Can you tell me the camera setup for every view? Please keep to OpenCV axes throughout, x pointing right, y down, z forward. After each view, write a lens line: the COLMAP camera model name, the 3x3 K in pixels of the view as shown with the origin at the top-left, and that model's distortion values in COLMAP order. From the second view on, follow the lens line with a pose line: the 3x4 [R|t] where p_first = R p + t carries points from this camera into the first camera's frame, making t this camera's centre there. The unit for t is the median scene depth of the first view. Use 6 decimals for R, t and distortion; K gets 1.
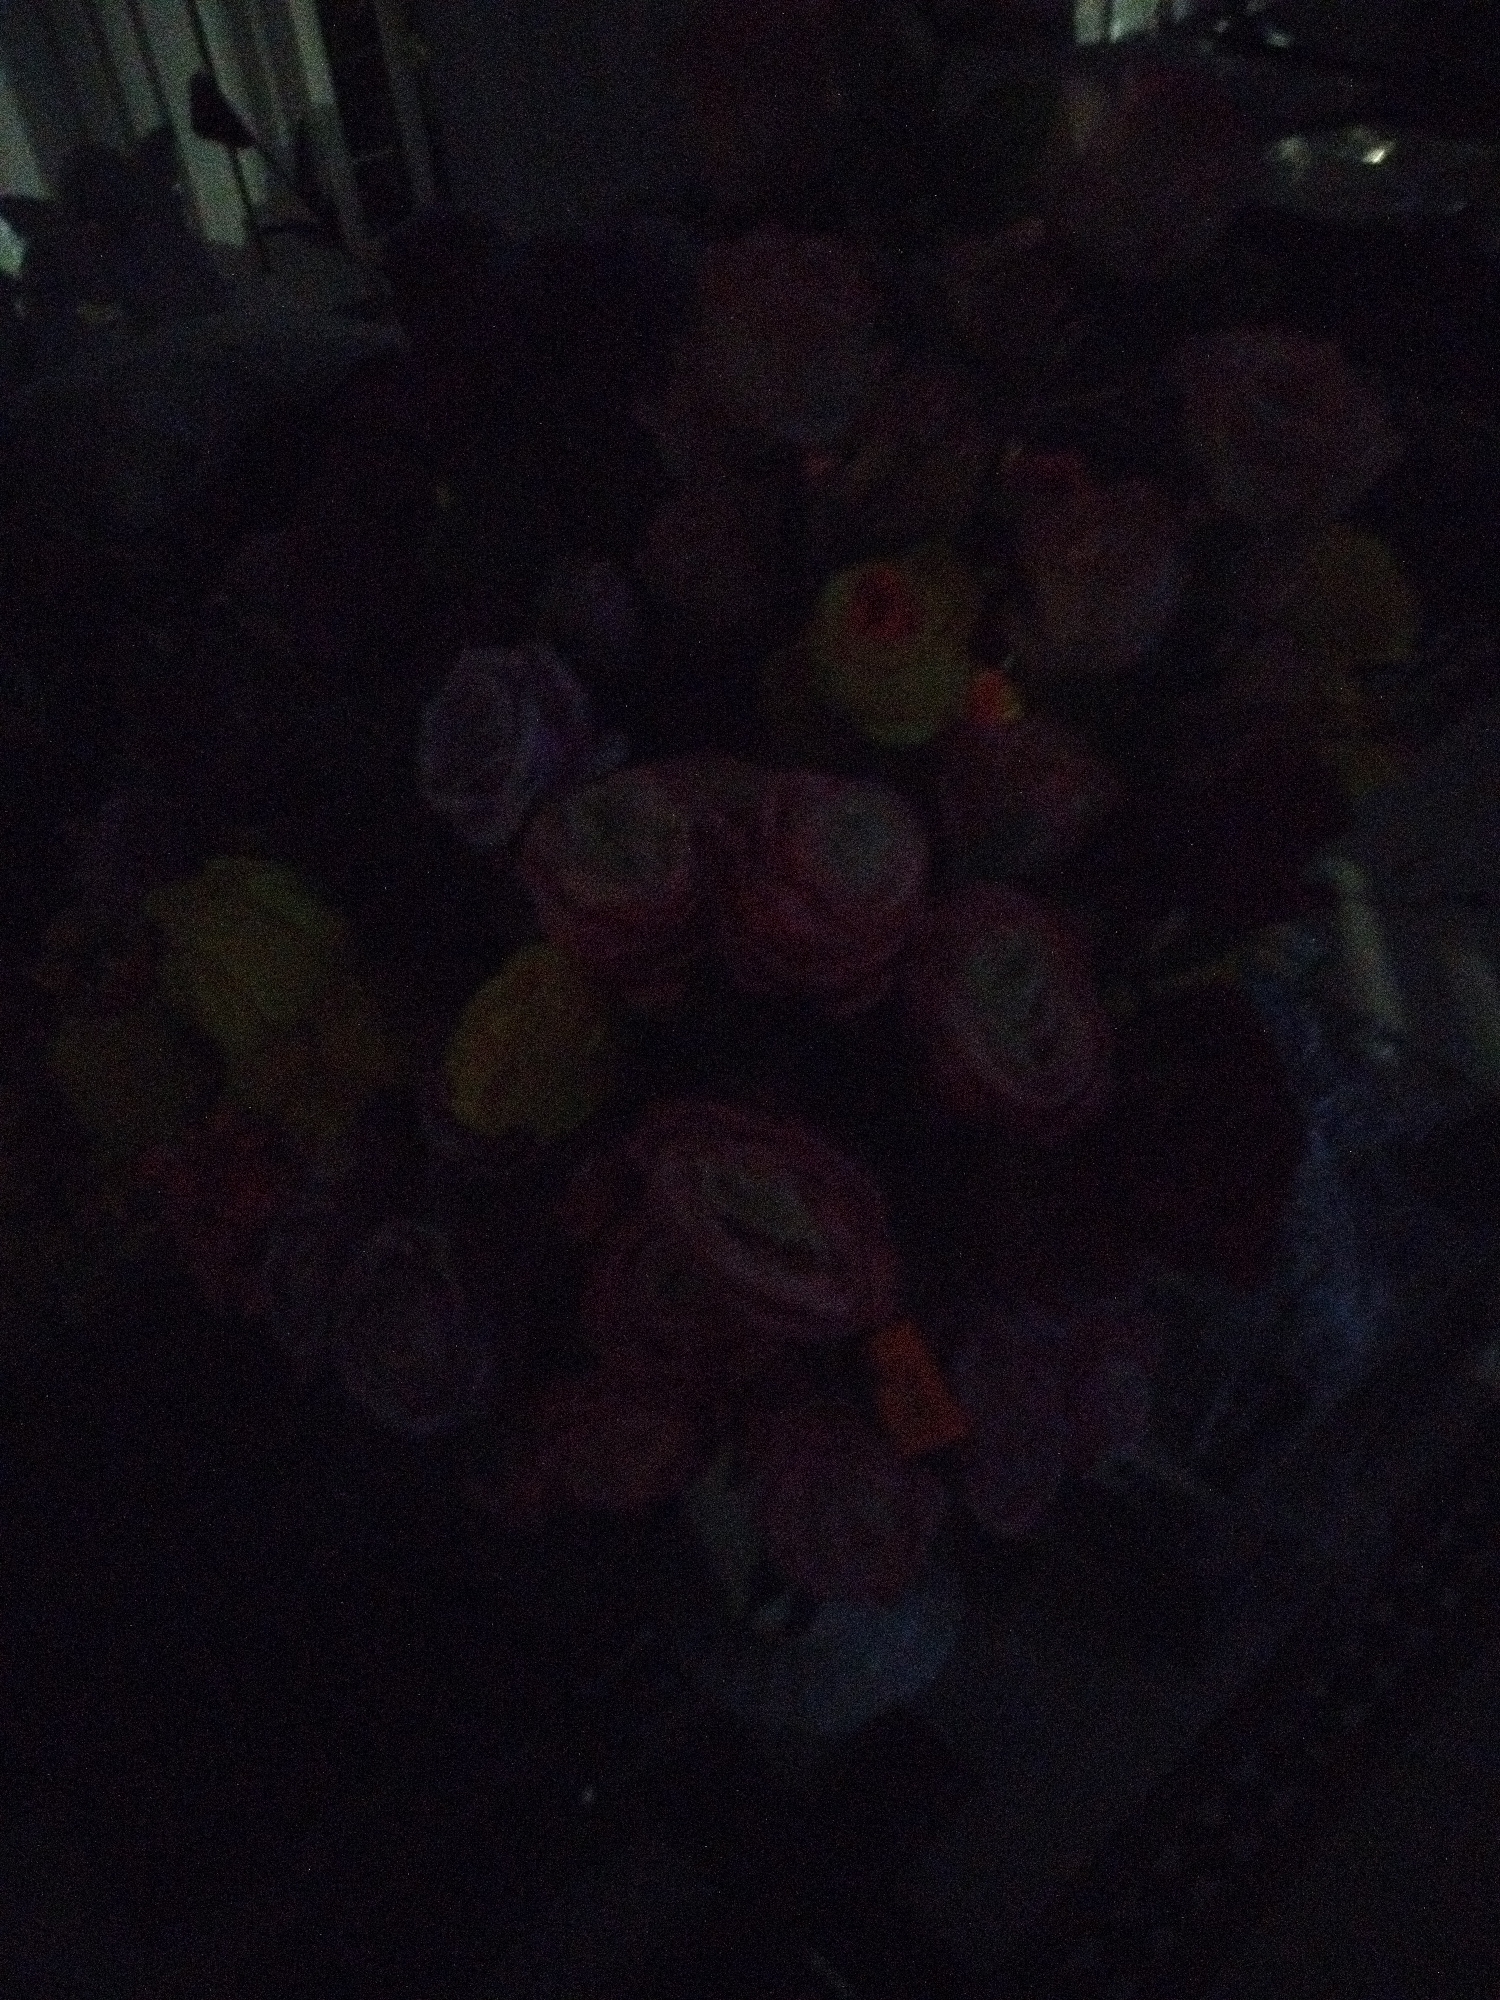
lens RADIAL K [[1516.5, 0, 750.0], [0, 1516.5, 1000.0], [0, 0, 1]] dist [0.000397, 0.002792]
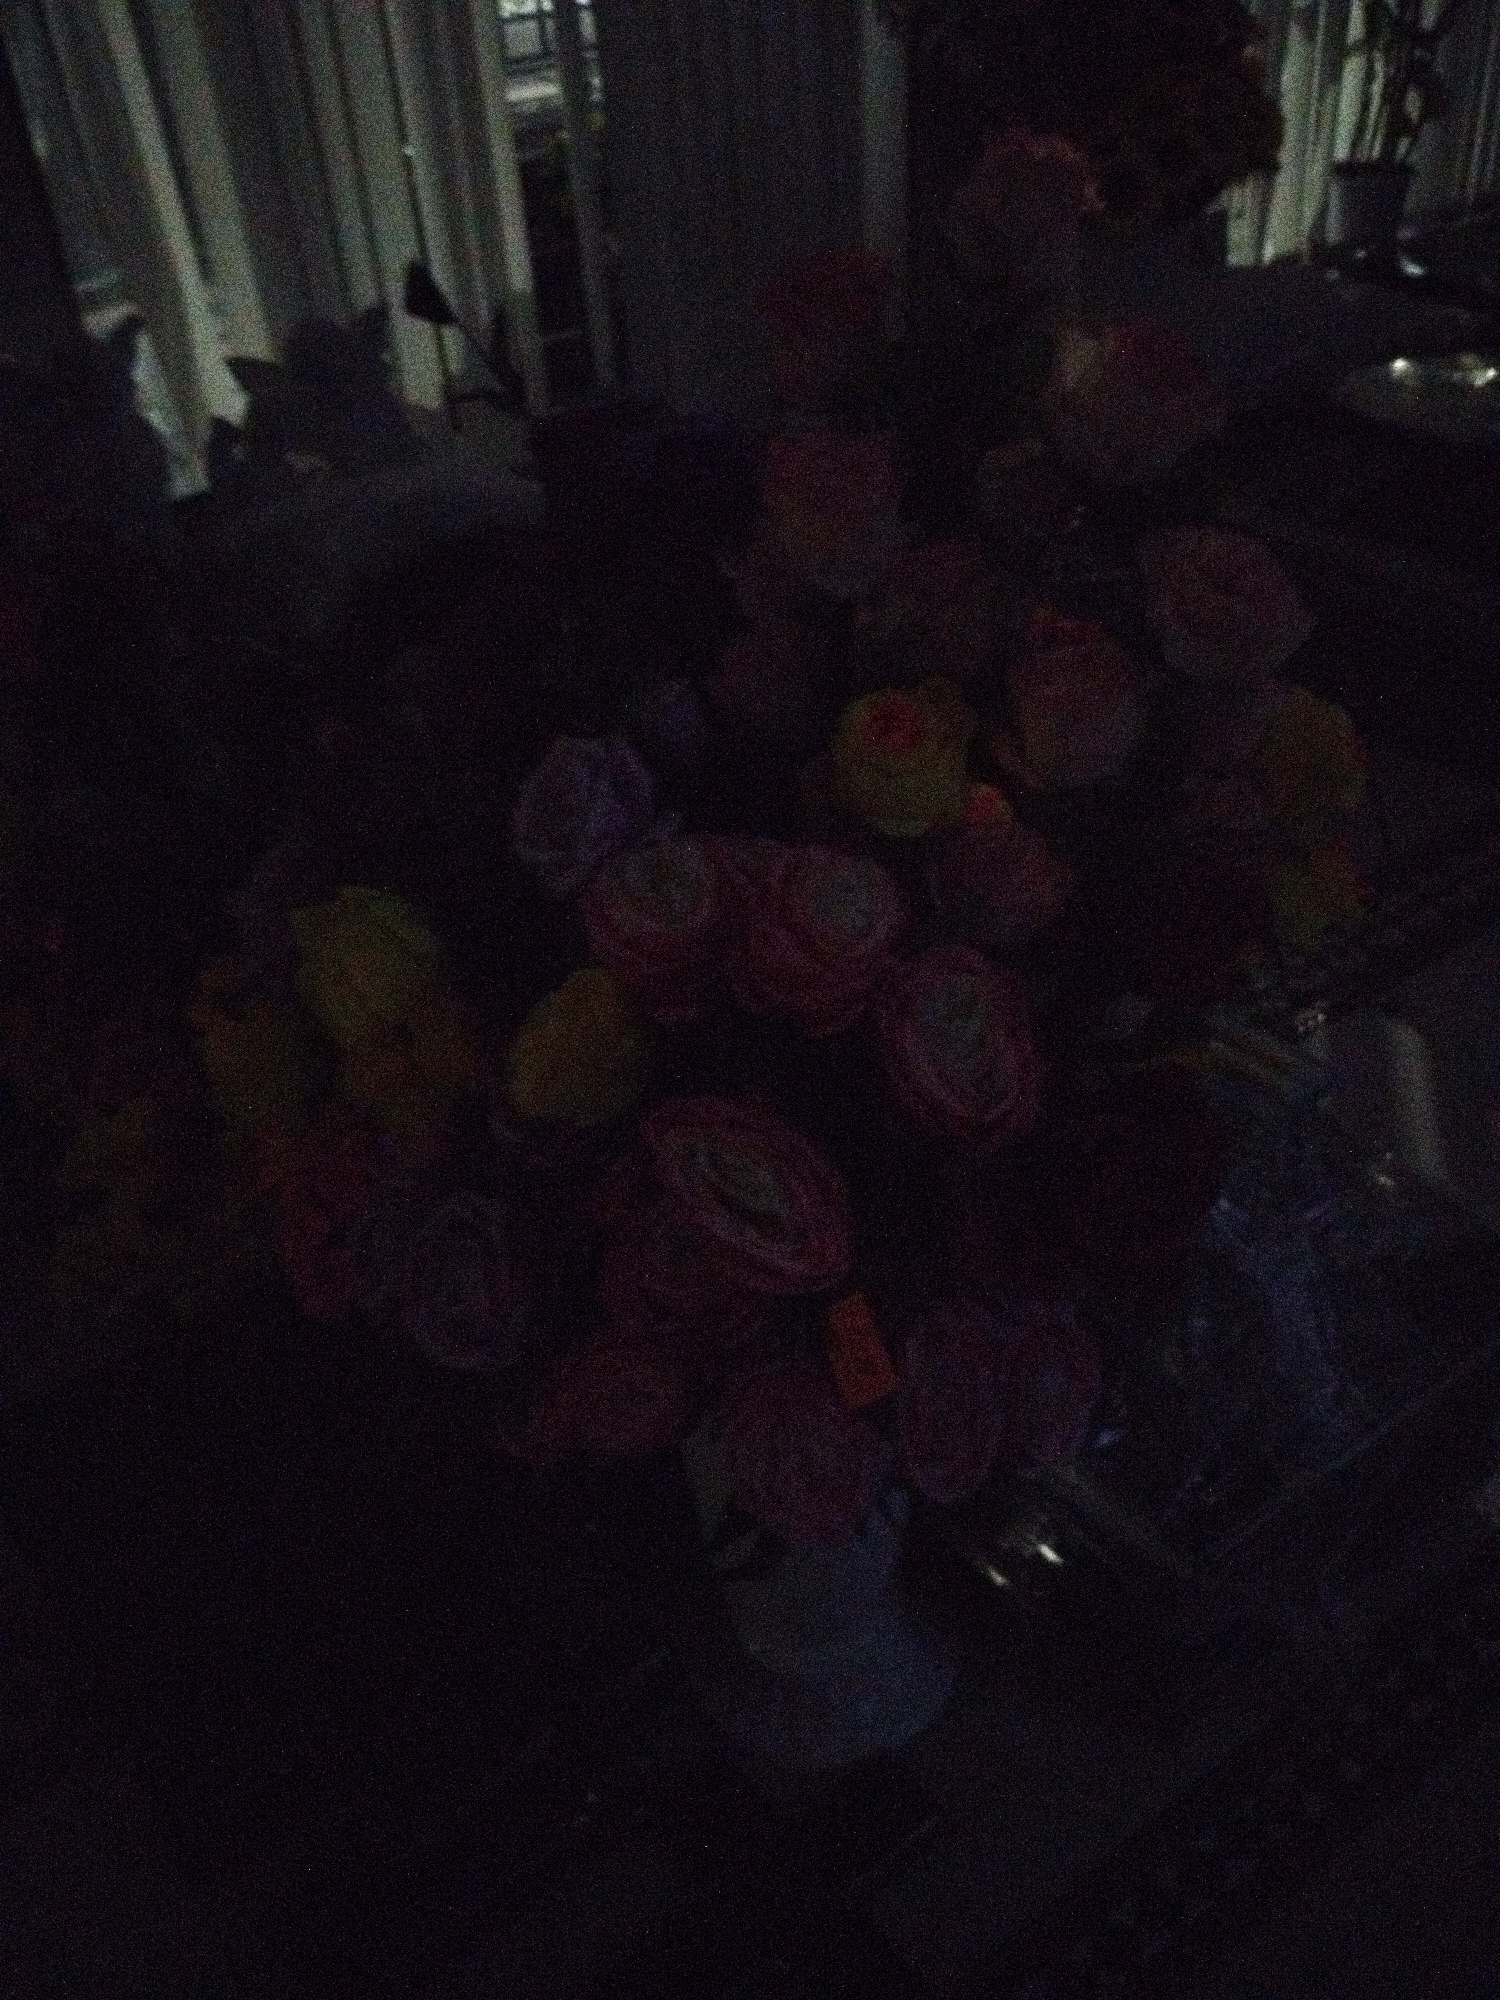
lens RADIAL K [[1516.5, 0, 750.0], [0, 1516.5, 1000.0], [0, 0, 1]] dist [0.000397, 0.002792]
pose [[0.993619, 0.079306, -0.080196, 0.084752], [-0.086806, 0.991702, -0.094828, 0.088647], [0.072010, 0.101184, 0.992258, -0.212134]]
